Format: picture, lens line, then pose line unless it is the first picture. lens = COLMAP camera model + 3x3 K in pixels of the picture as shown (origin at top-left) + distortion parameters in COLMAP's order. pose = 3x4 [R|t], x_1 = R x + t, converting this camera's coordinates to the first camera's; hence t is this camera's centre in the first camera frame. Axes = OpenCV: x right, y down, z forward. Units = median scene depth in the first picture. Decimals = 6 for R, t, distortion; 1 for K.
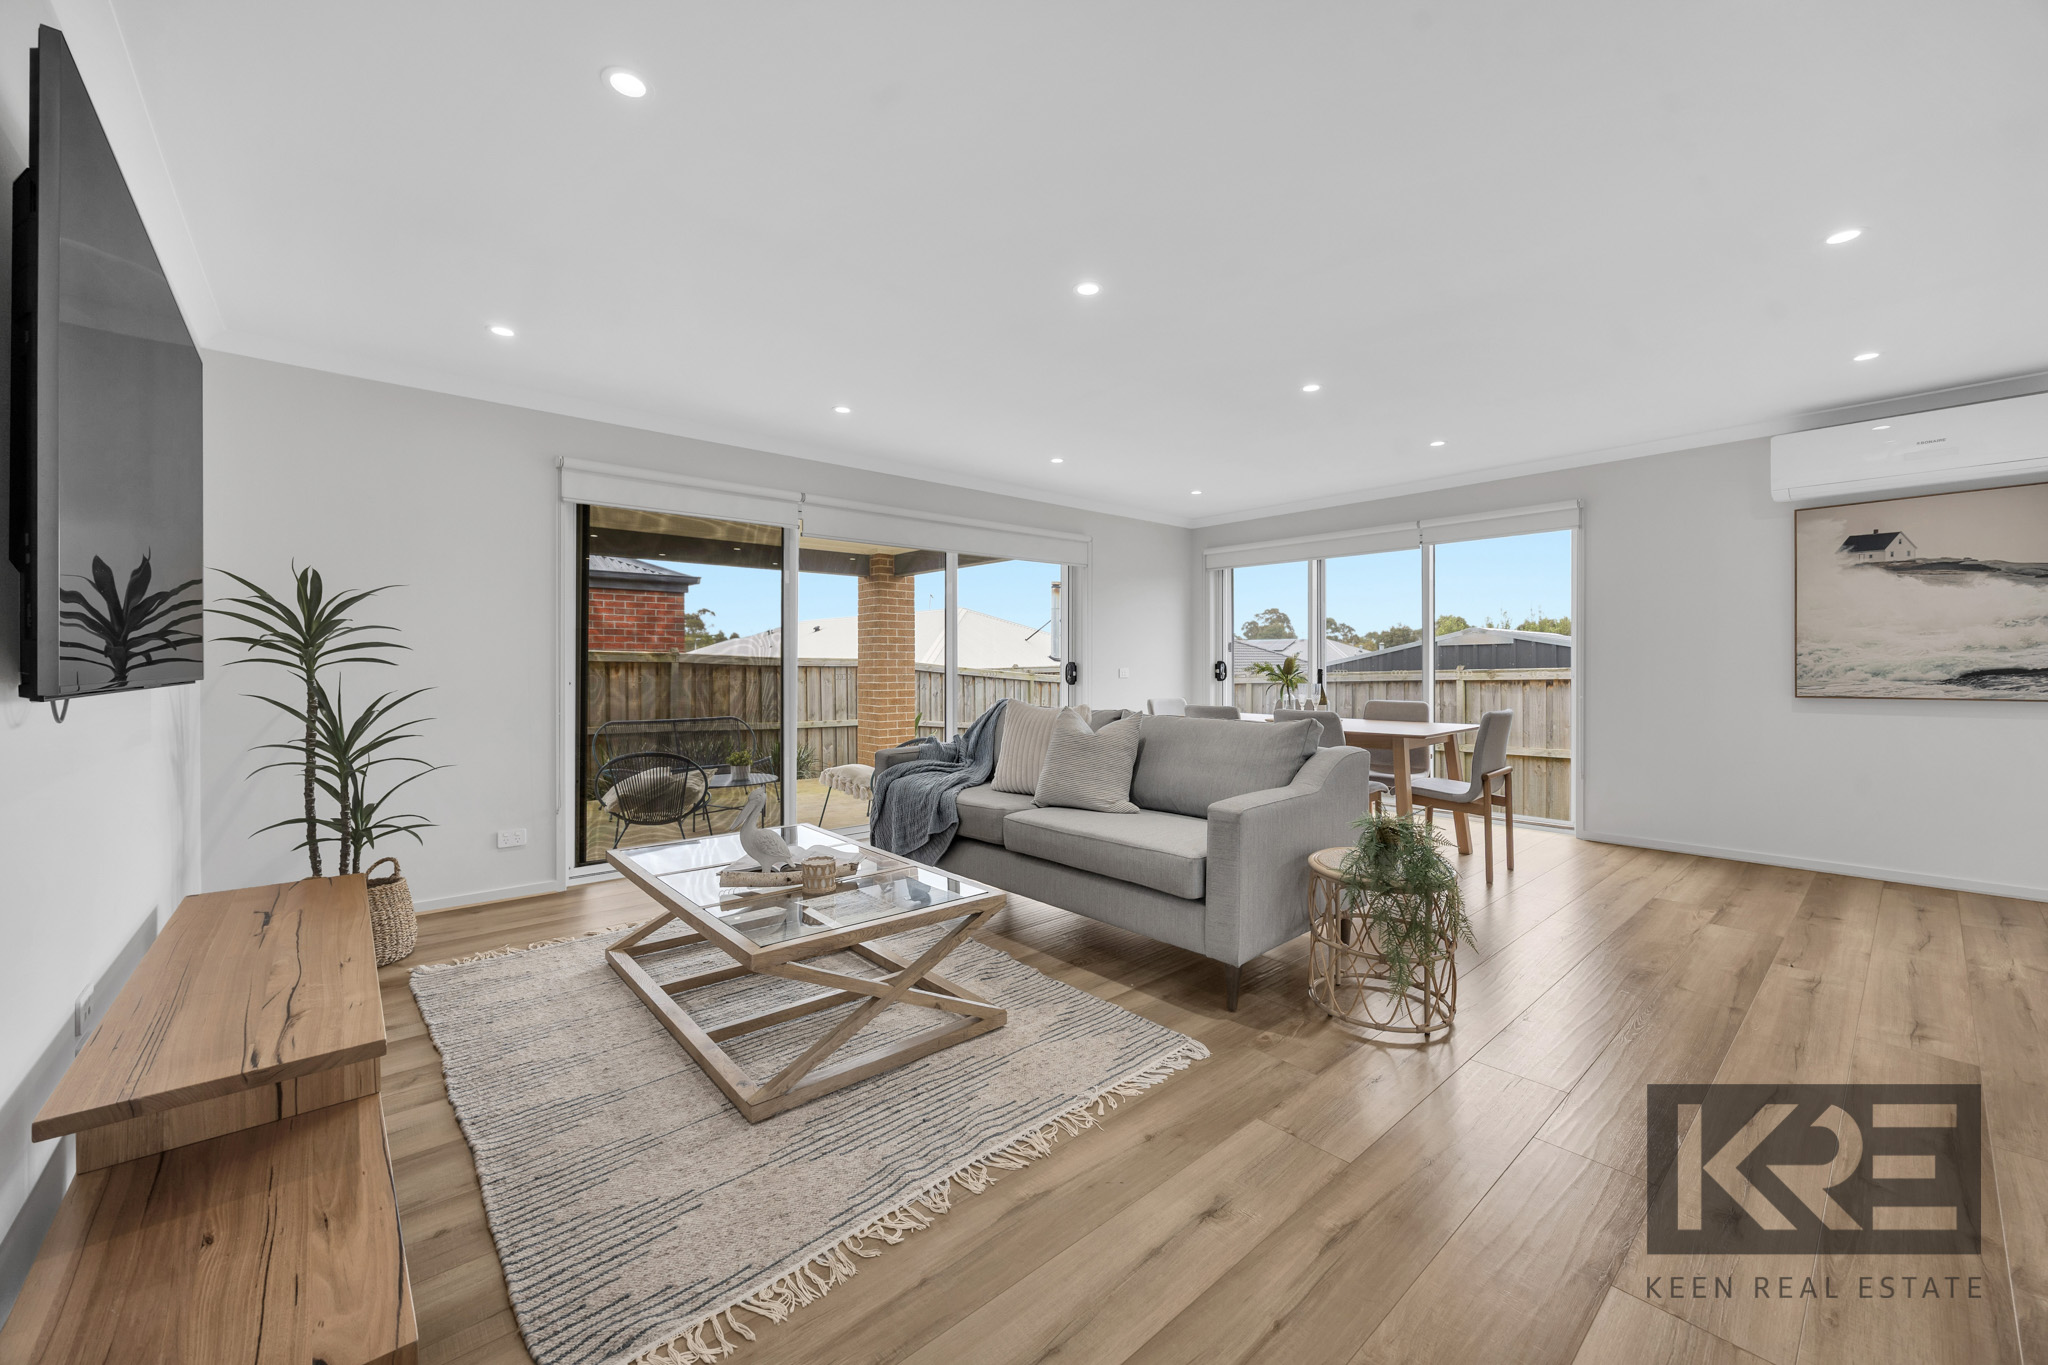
lens RADIAL K [[781.7, 0, 1029.1], [0, 781.7, 662.3], [0, 0, 1]] dist [-0.001125, -0.001310]
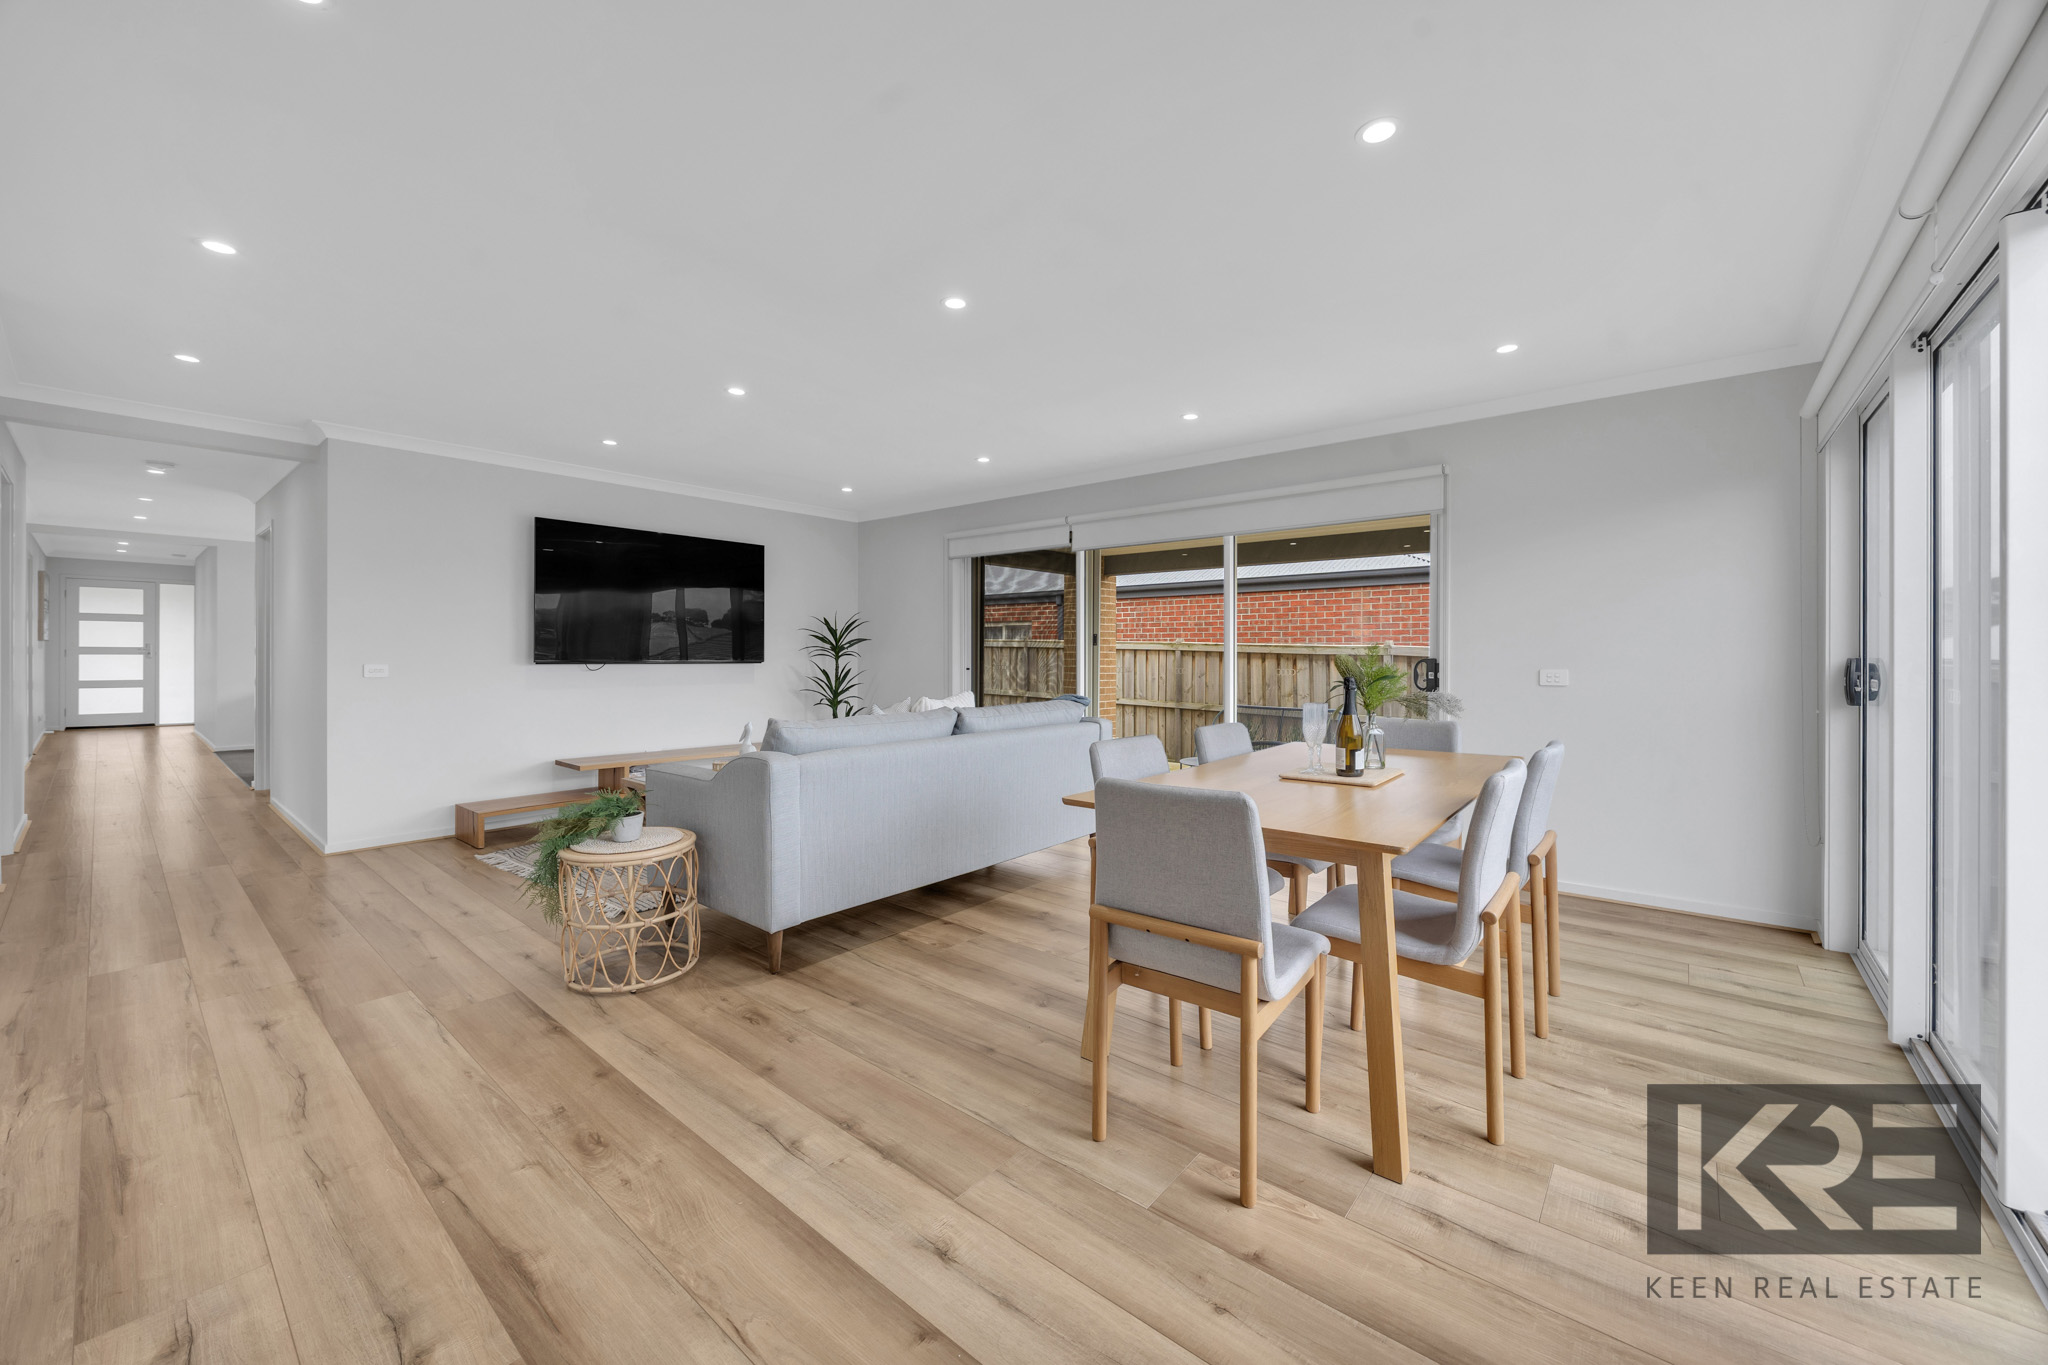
lens RADIAL K [[781.7, 0, 1032.1], [0, 781.7, 638.2], [0, 0, 1]] dist [-0.001125, -0.001310]
pose [[0.151915, -0.016591, -0.988254, 1.109677], [0.000000, 0.999859, -0.016786, -0.009928], [0.988394, 0.002550, 0.151894, 0.939871]]
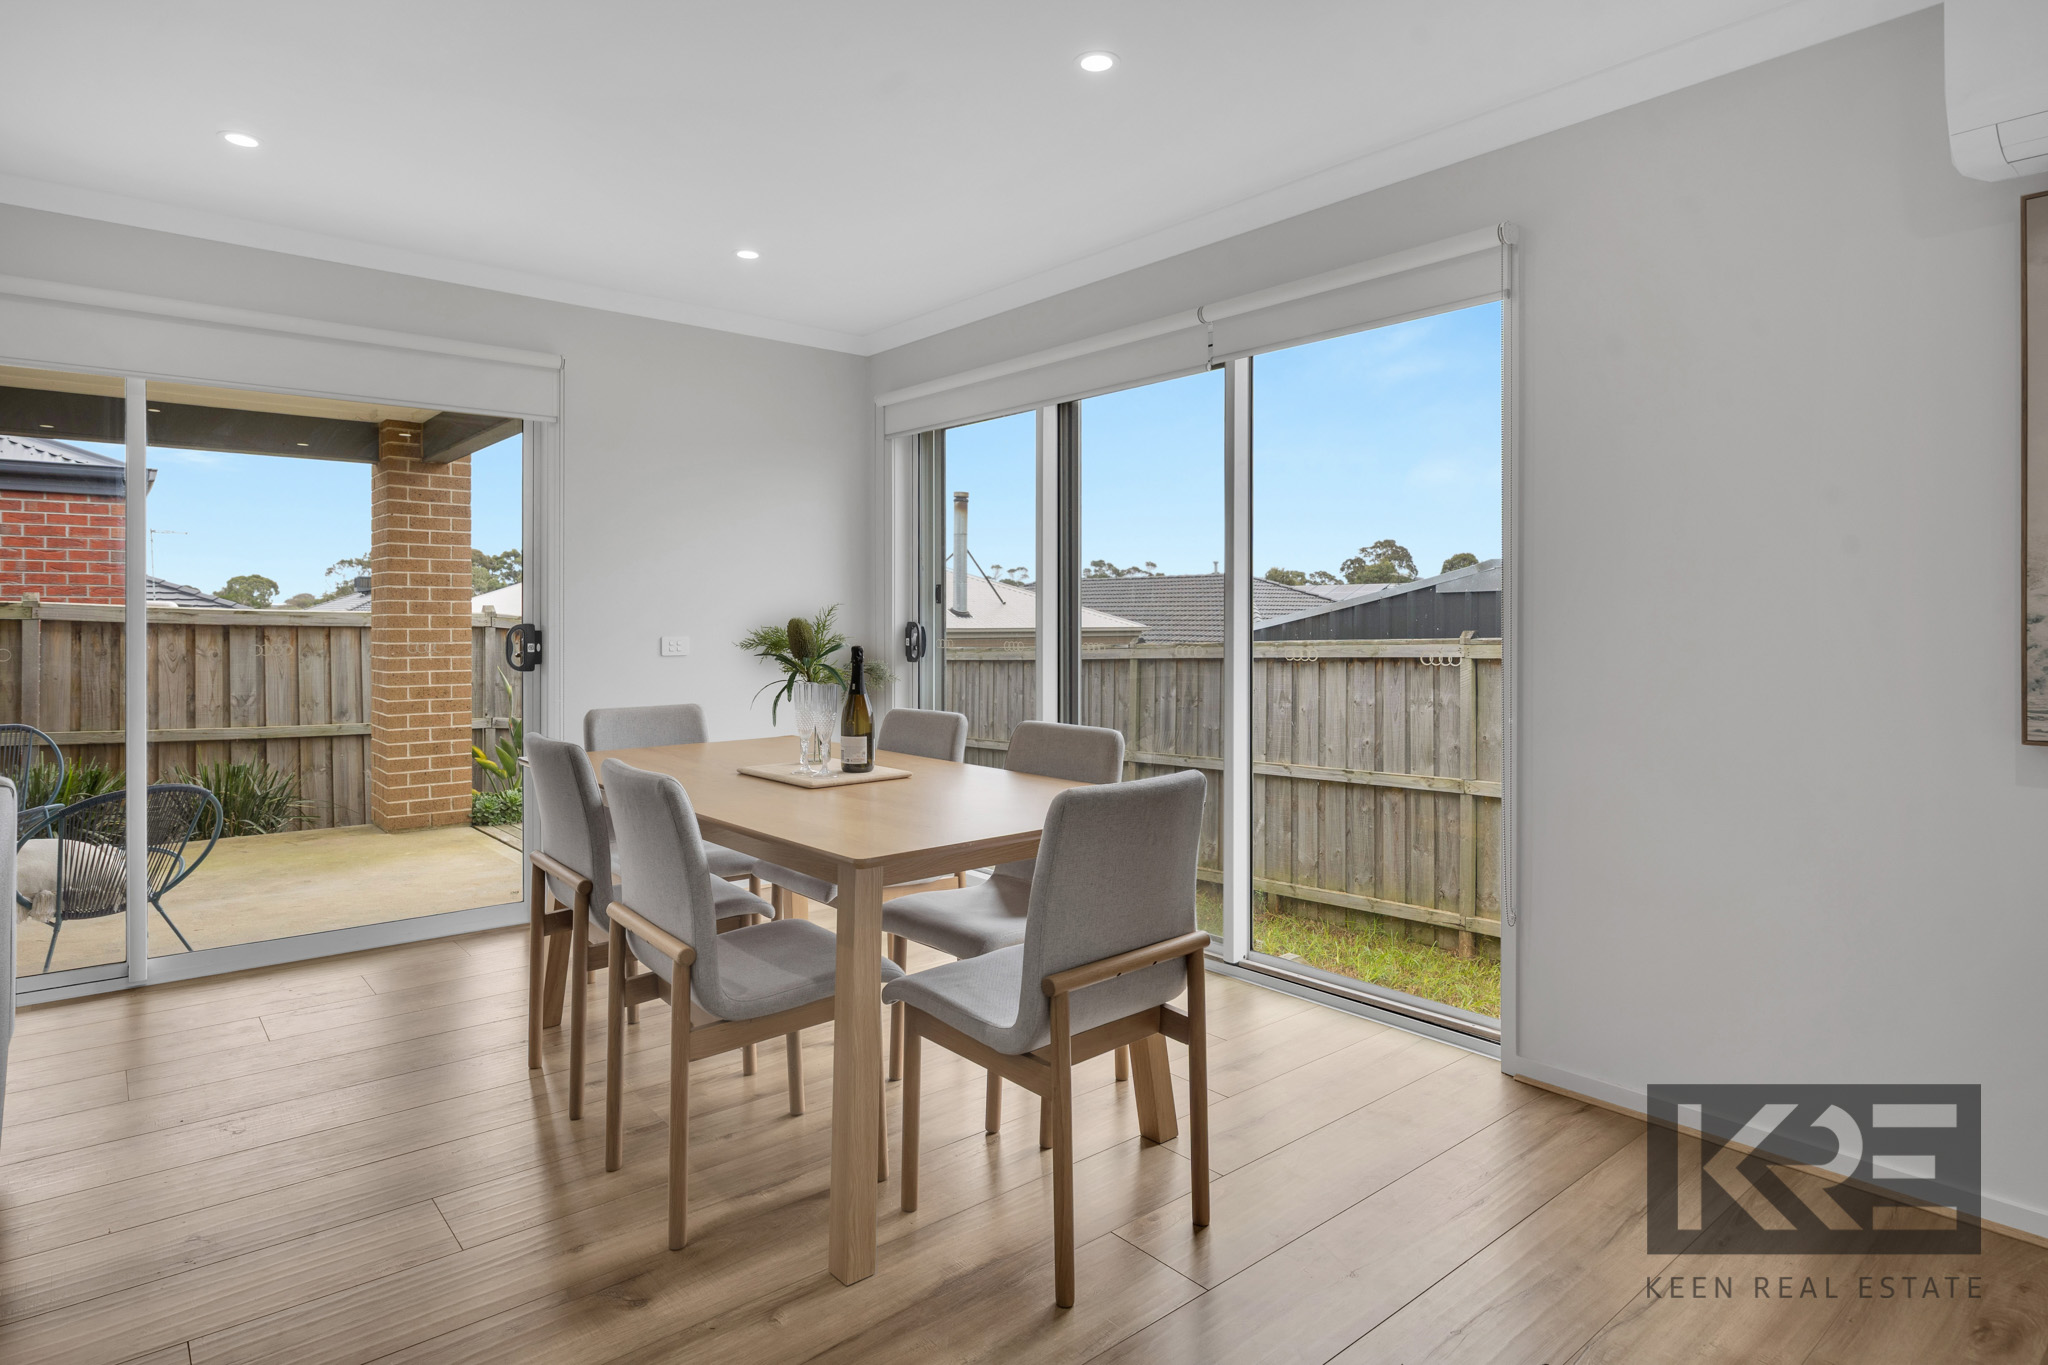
lens RADIAL K [[1115.1, 0, 1010.1], [0, 1115.1, 612.6], [0, 0, 1]] dist [-0.012424, -0.002683]
pose [[0.999708, 0.004388, -0.023756, 0.609302], [-0.004489, 0.999981, -0.004187, -0.008941], [0.023737, 0.004292, 0.999709, 0.561471]]
